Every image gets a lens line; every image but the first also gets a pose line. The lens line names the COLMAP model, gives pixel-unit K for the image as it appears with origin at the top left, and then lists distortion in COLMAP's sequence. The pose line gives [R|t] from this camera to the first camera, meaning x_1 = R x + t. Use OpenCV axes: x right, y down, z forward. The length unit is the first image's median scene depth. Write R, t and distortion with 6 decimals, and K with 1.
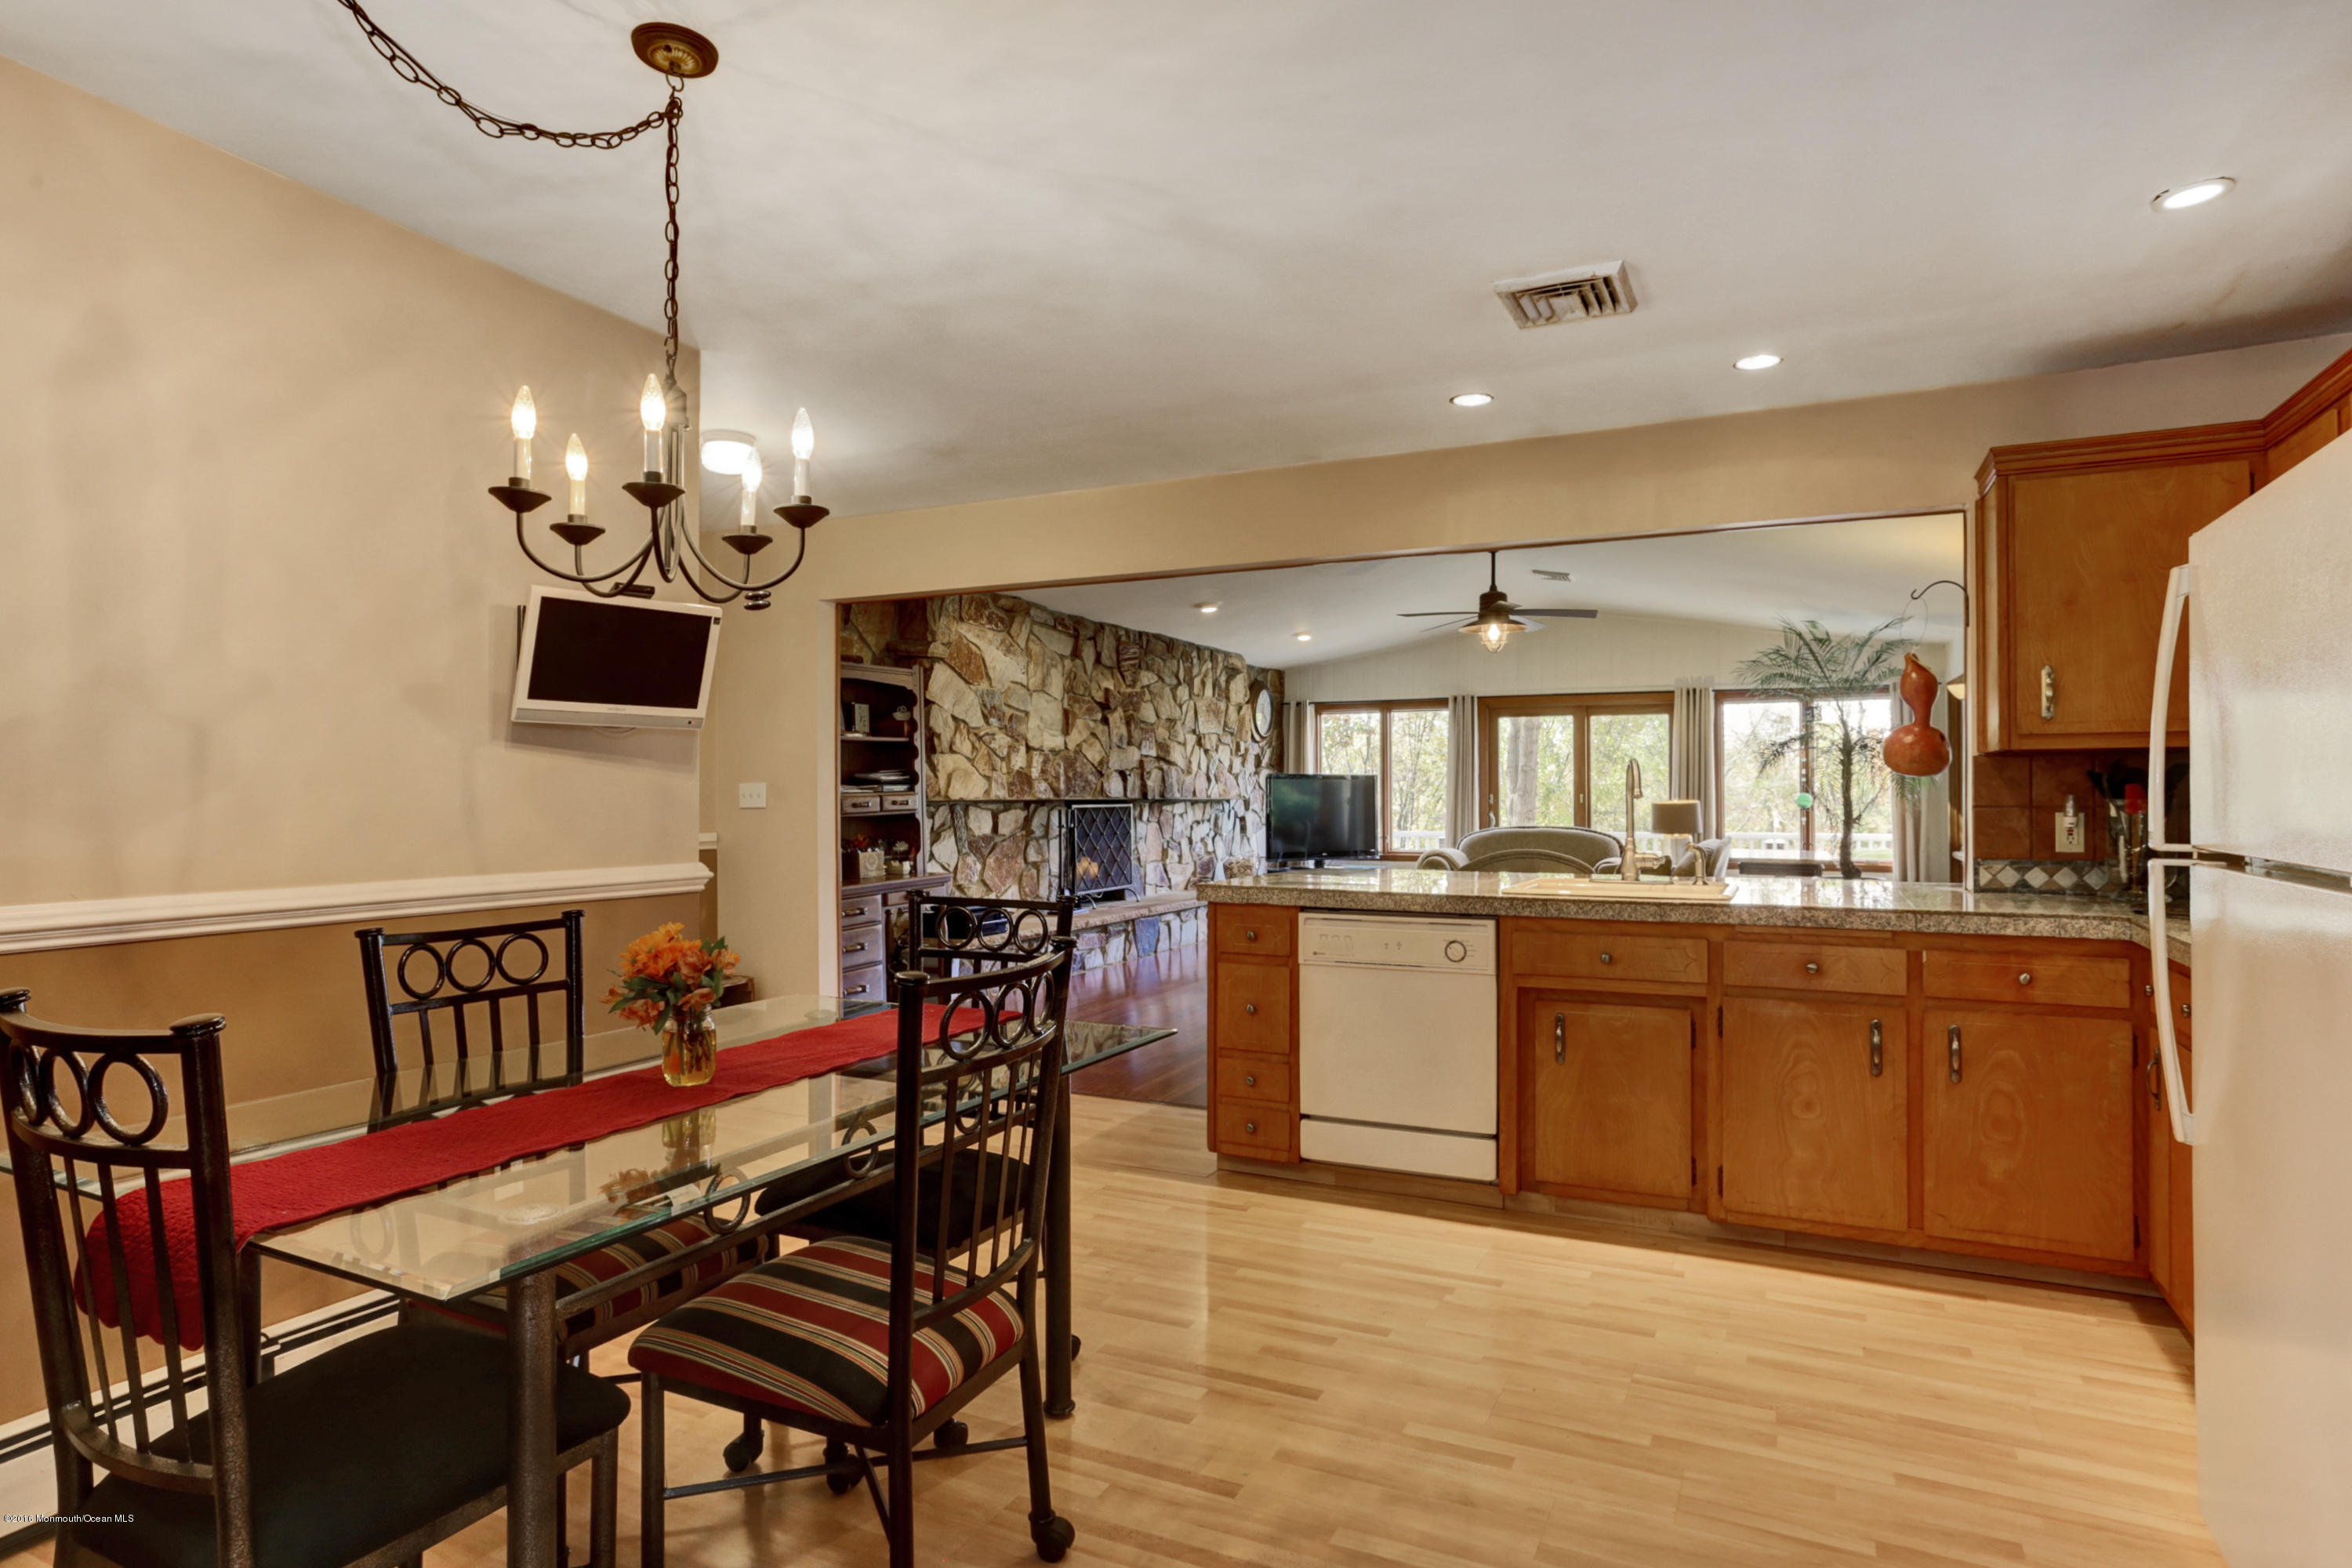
lens RADIAL K [[1223.1, 0, 1184.9], [0, 1223.1, 794.8], [0, 0, 1]] dist [-0.037137, 0.000067]
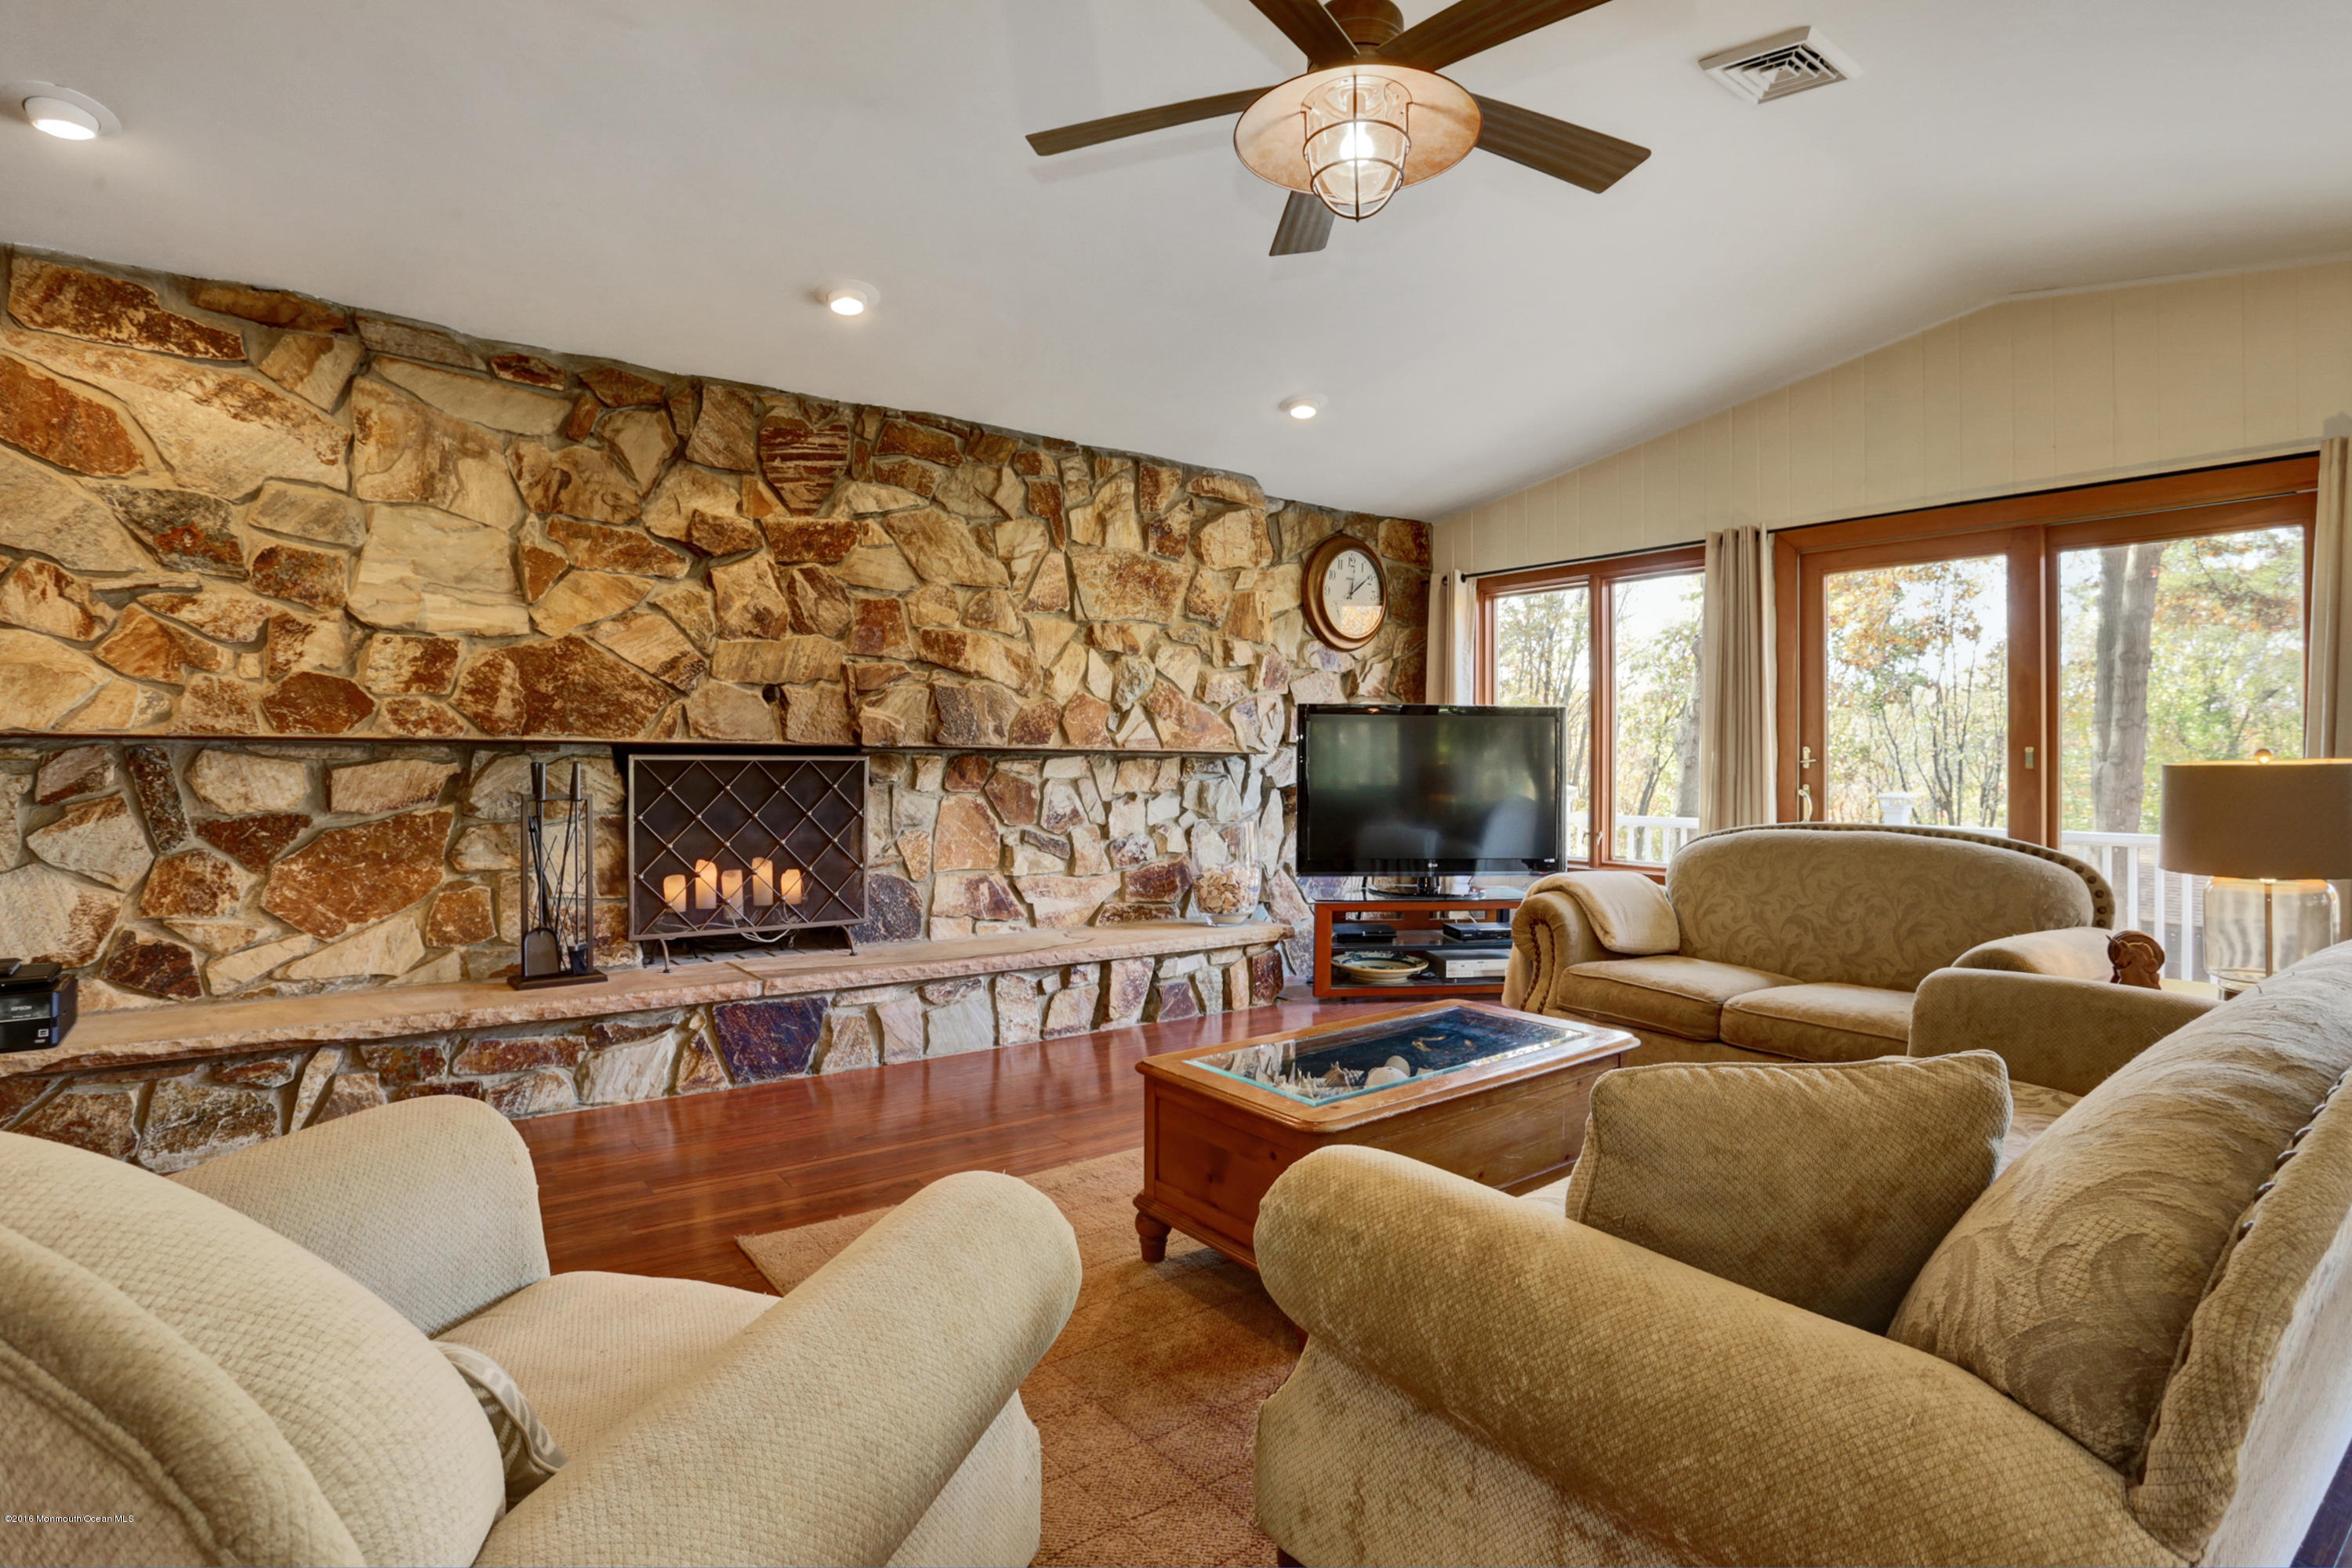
lens RADIAL K [[1228.1, 0, 1178.1], [0, 1228.1, 750.5], [0, 0, 1]] dist [-0.062514, 0.046075]
pose [[0.900933, 0.000819, -0.433958, 0.268198], [-0.004656, 0.999959, -0.007778, 0.008414], [0.433934, 0.009028, 0.900900, 0.558123]]
